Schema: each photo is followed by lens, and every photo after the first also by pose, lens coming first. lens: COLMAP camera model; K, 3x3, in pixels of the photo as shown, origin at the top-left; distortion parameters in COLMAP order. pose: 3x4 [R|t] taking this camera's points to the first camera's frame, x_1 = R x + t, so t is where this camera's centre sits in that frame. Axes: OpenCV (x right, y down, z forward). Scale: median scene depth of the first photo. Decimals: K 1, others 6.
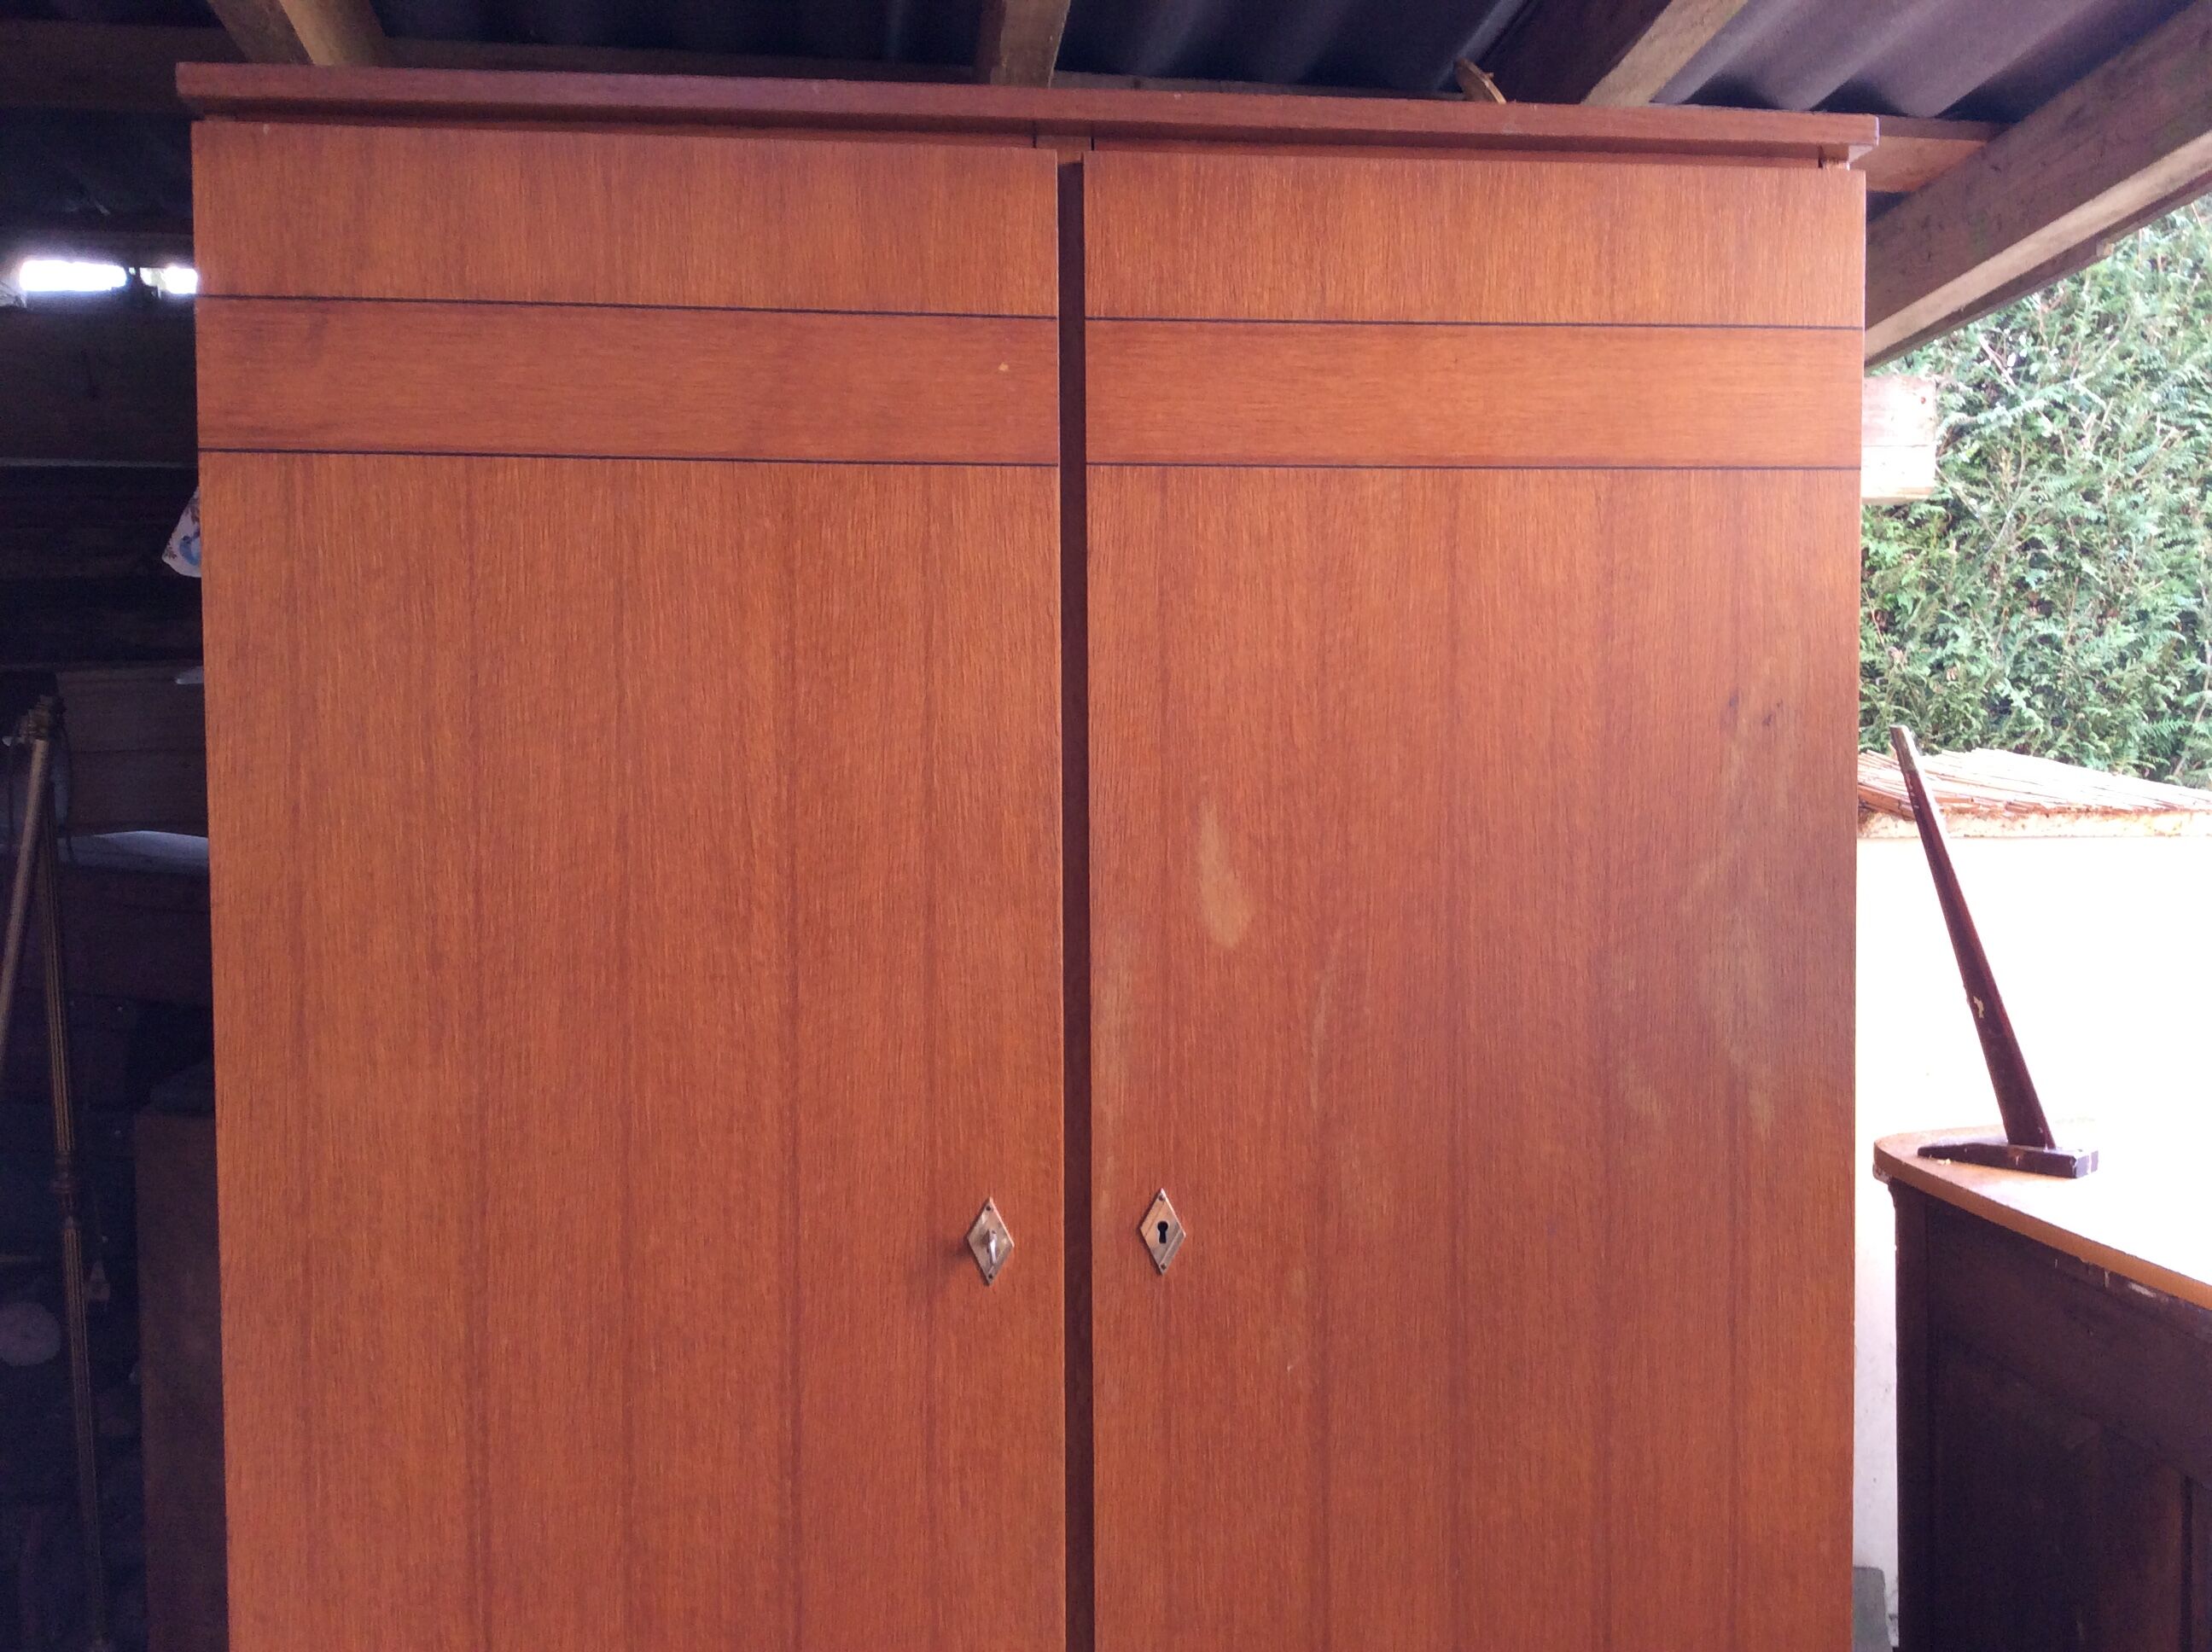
lens RADIAL K [[2092.3, 0, 1111.4], [0, 2092.3, 844.2], [0, 0, 1]] dist [0.075796, 0.000000]
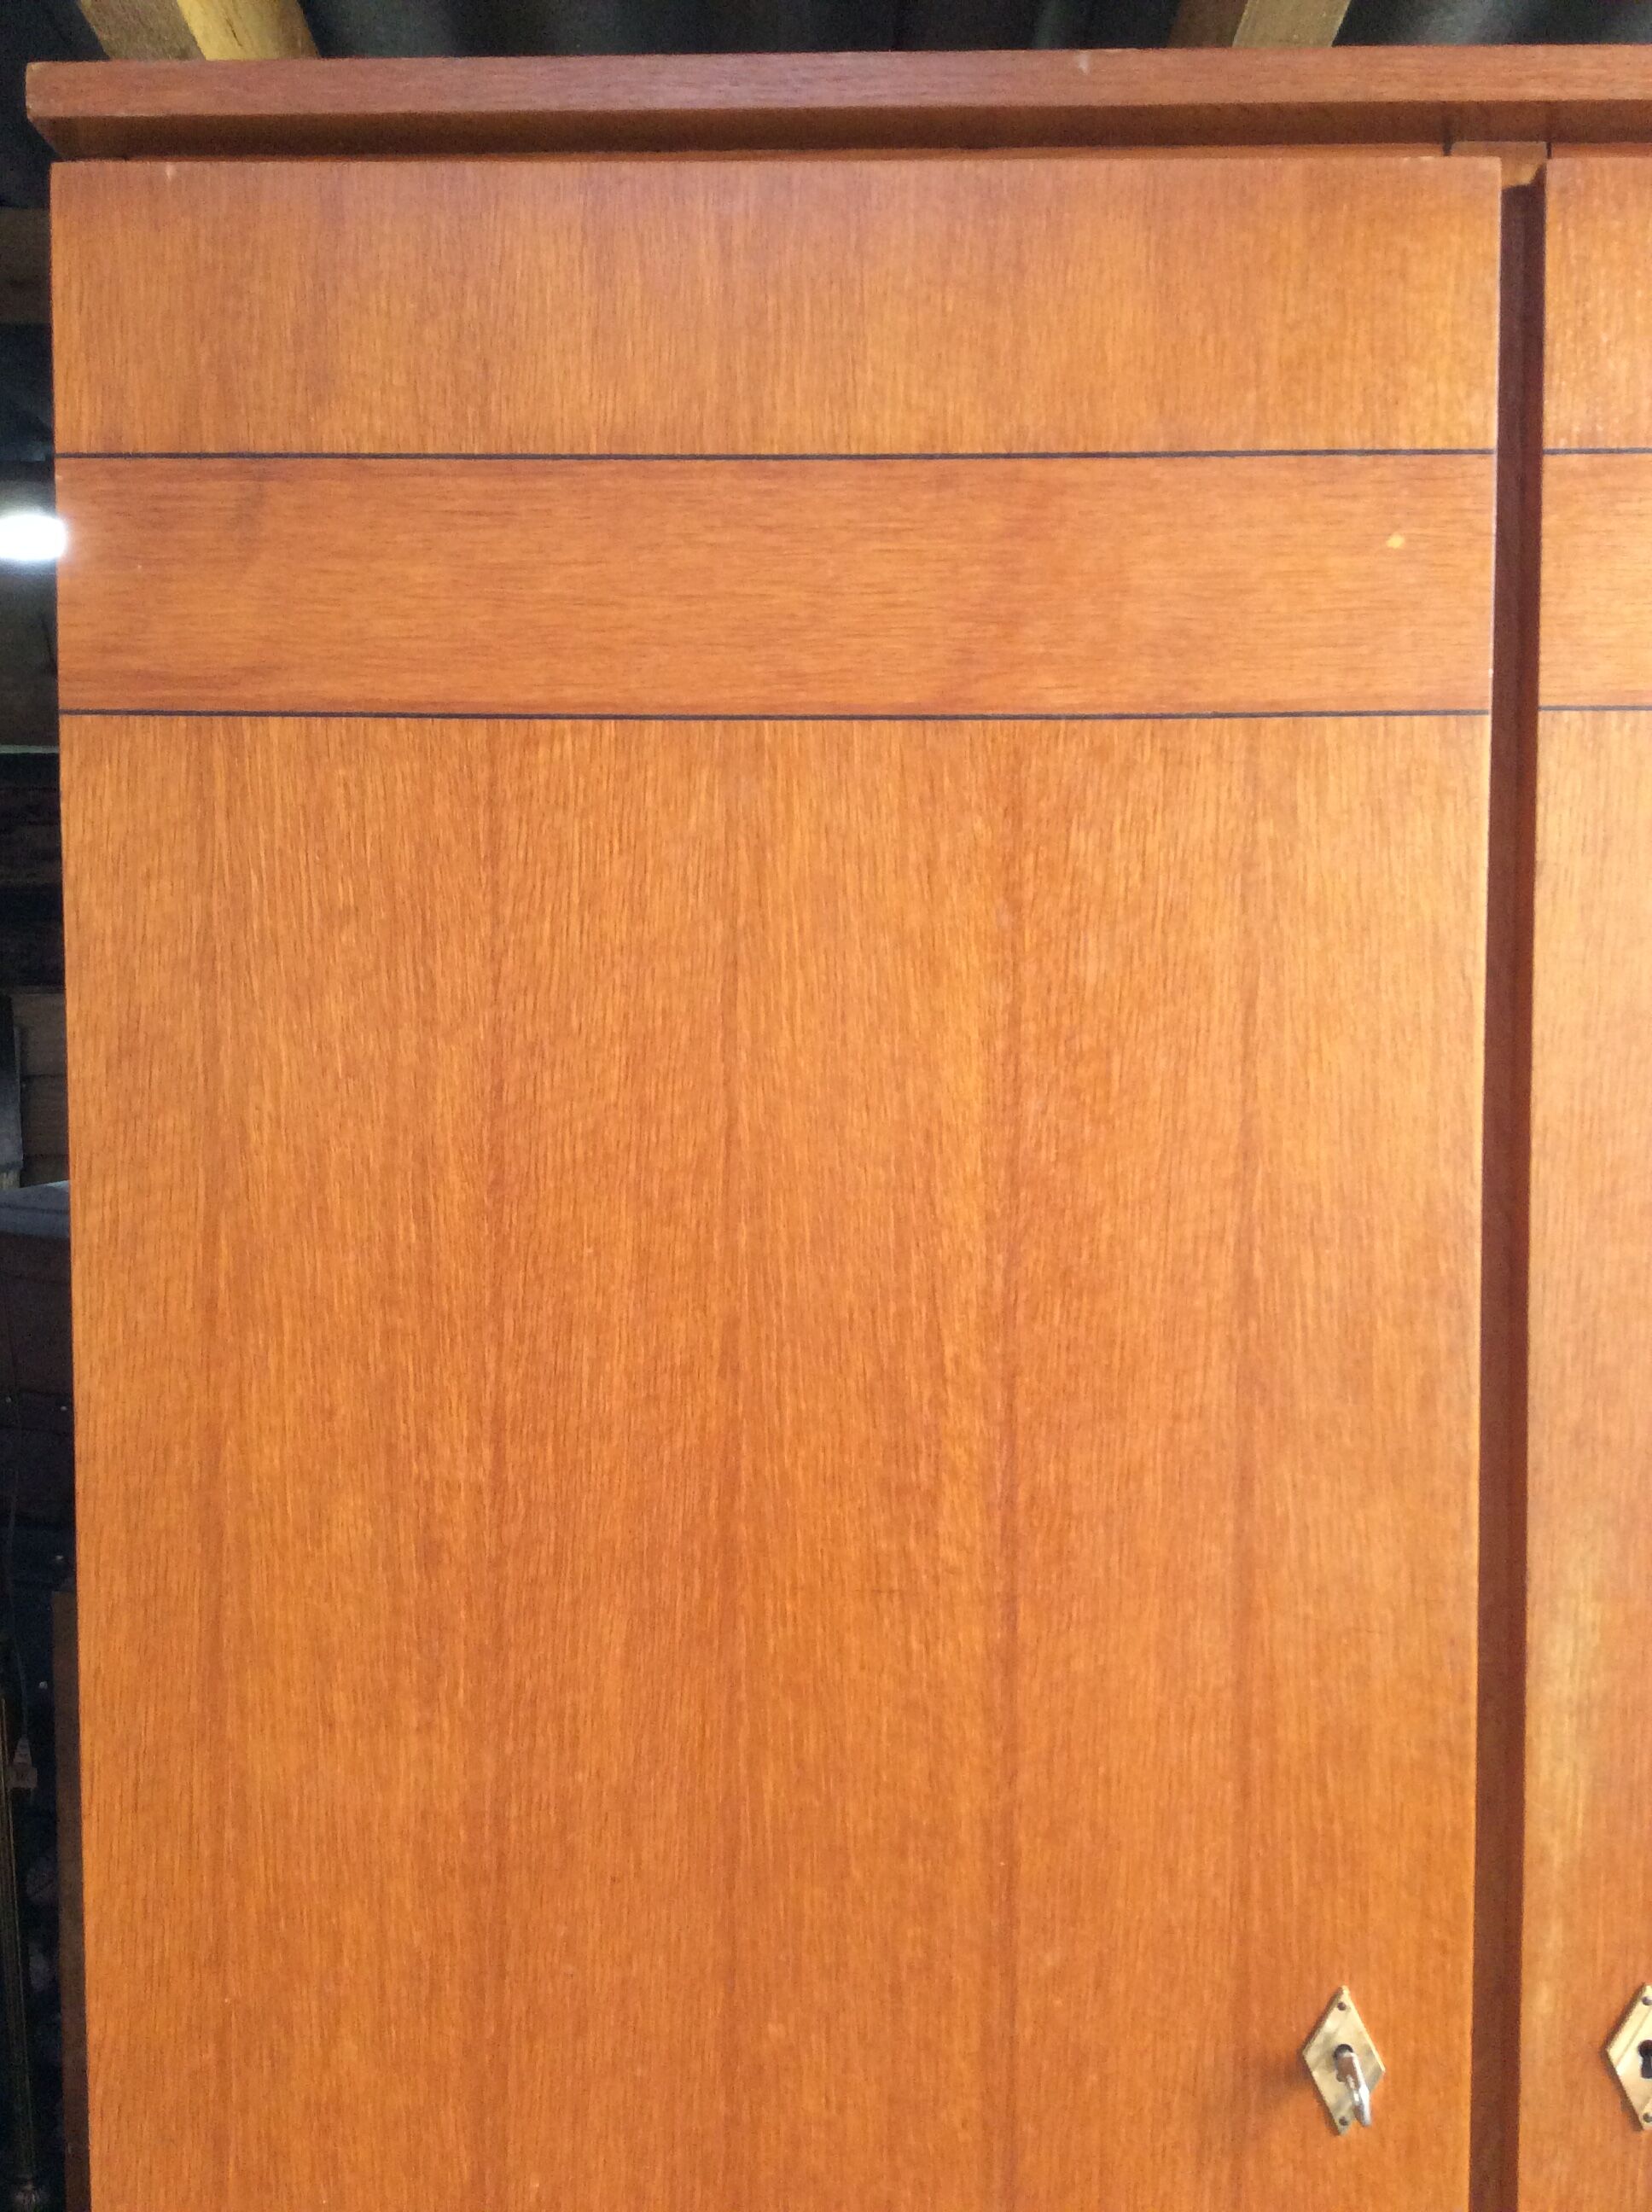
lens RADIAL K [[2092.3, 0, 816.1], [0, 2092.3, 1150.4], [0, 0, 1]] dist [0.075796, 0.000000]
pose [[0.991605, 0.014015, -0.128544, -0.131250], [-0.011522, 0.999731, 0.020115, -0.072427], [0.128791, -0.018465, 0.991500, 0.408283]]
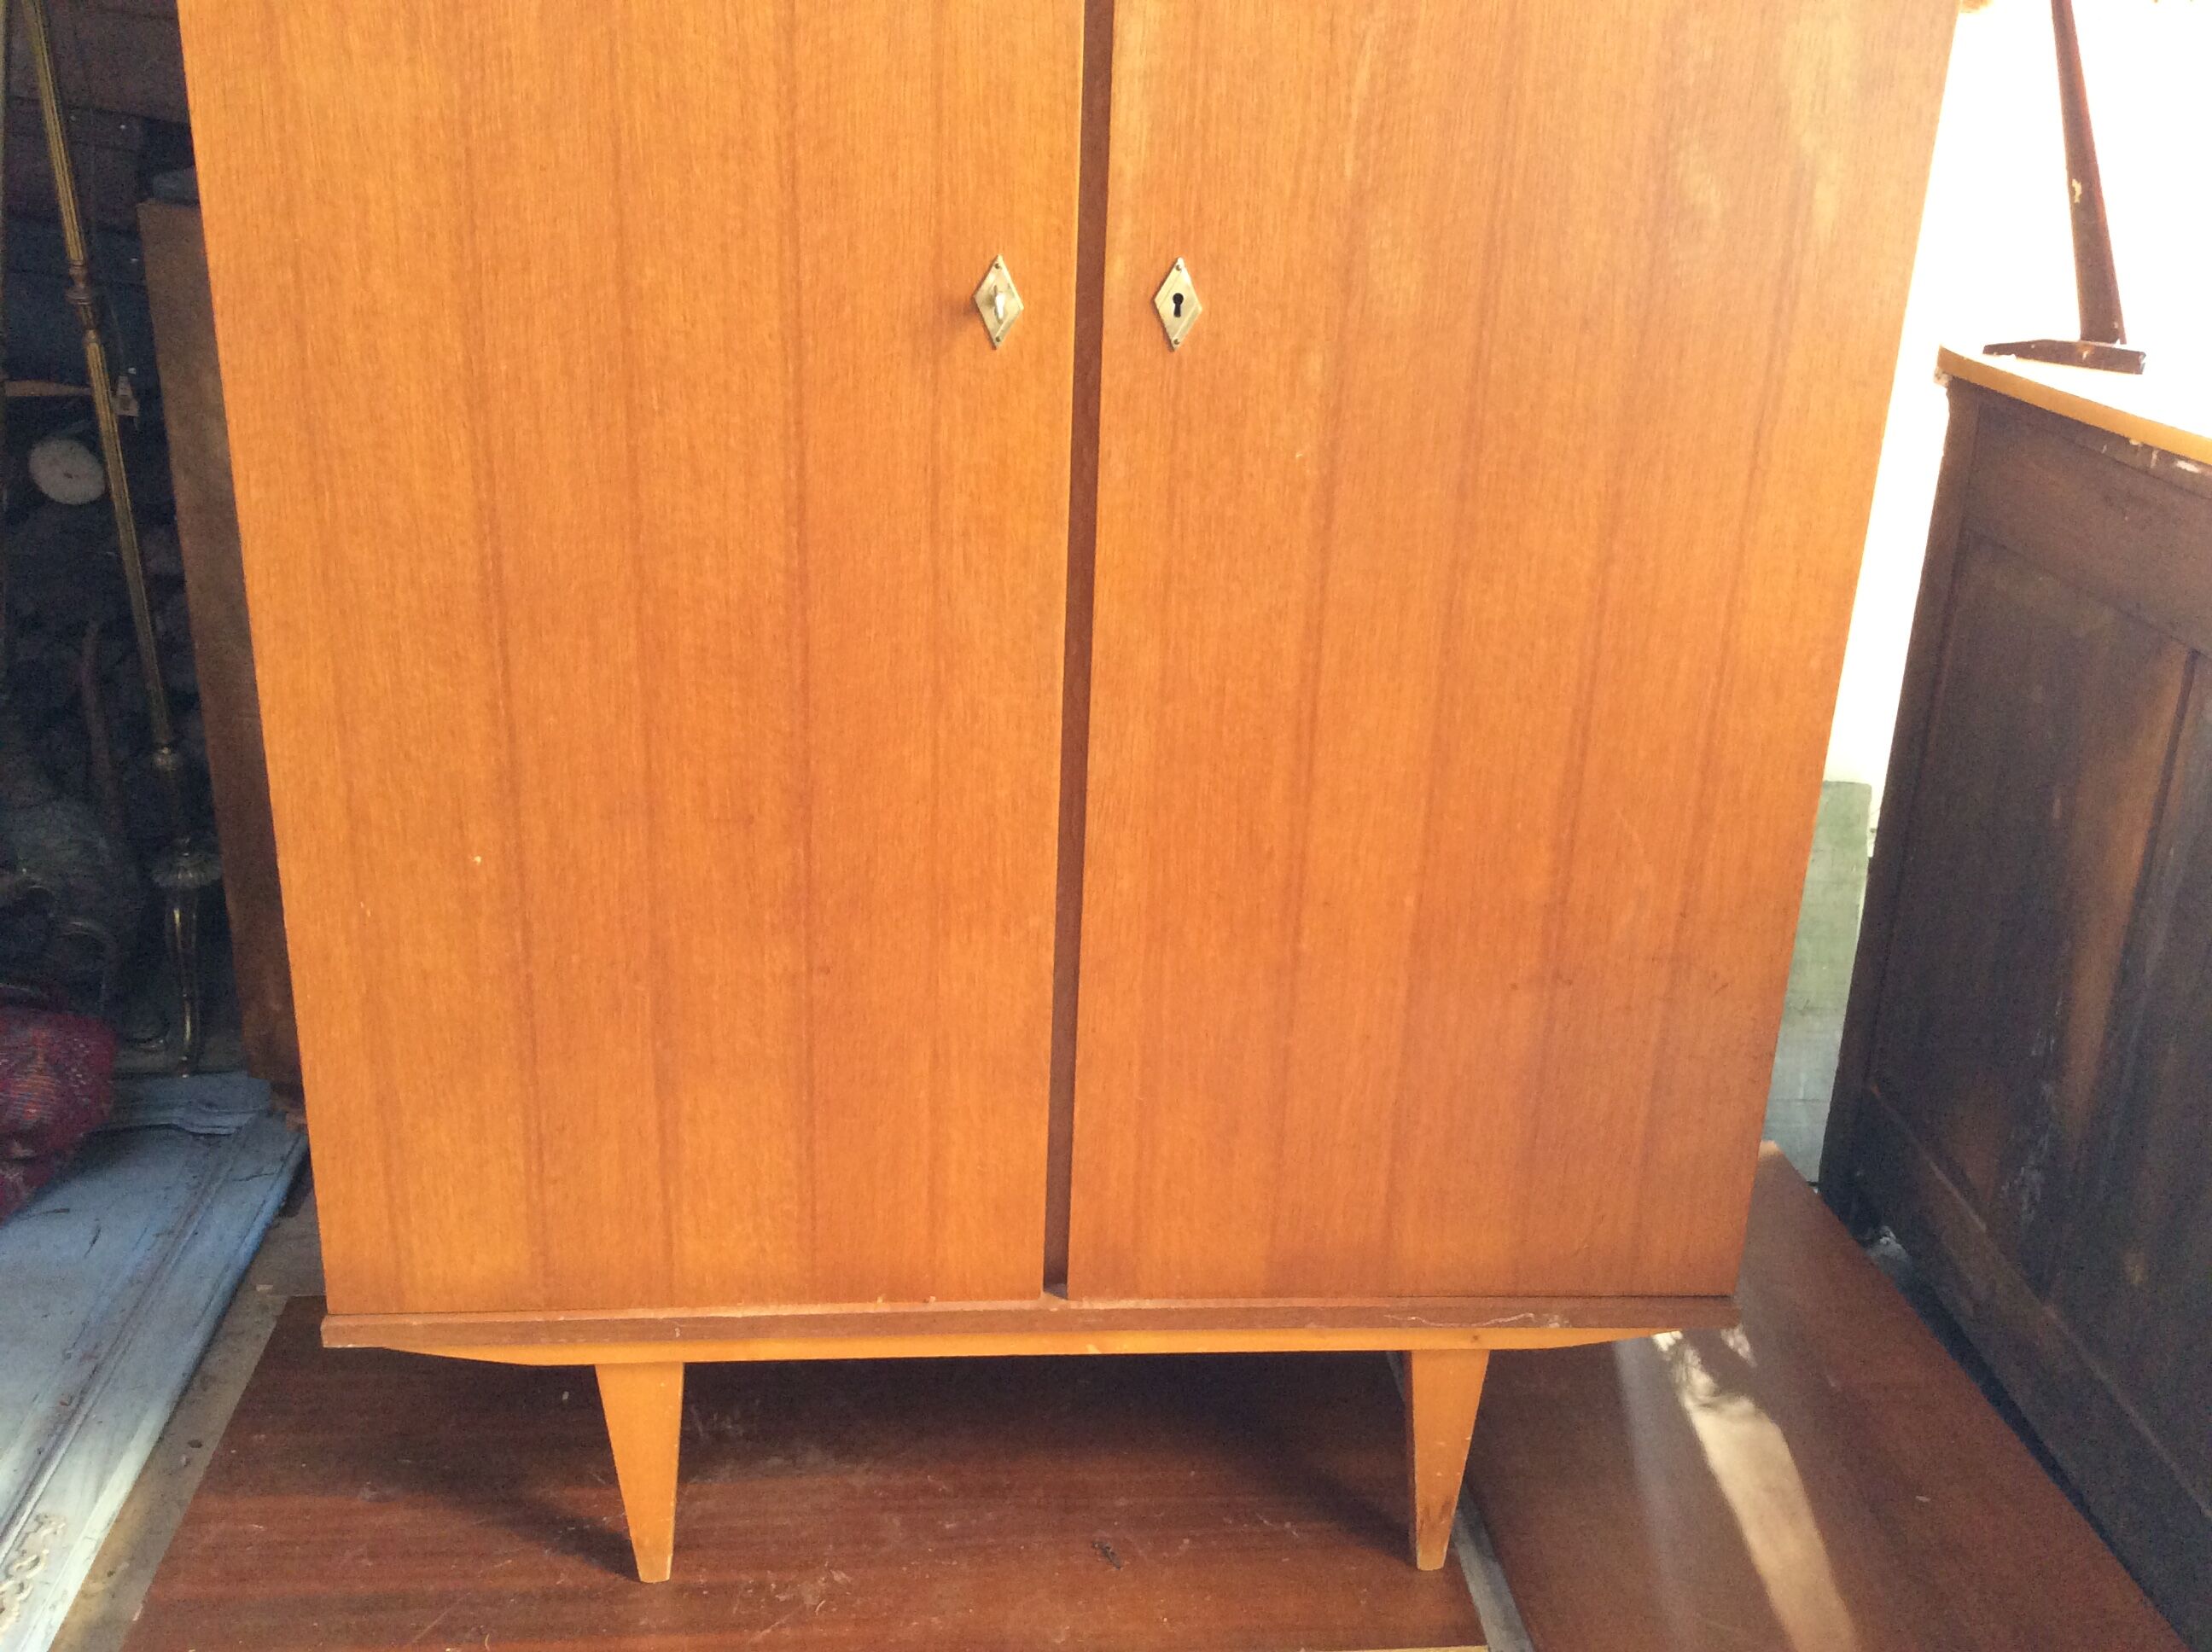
lens RADIAL K [[2092.3, 0, 1103.3], [0, 2092.3, 831.6], [0, 0, 1]] dist [0.075796, 0.000000]
pose [[0.998301, 0.055235, -0.018551, 0.021978], [-0.046729, 0.949138, 0.311374, 0.118470], [0.034806, -0.309978, 0.950107, 0.006689]]
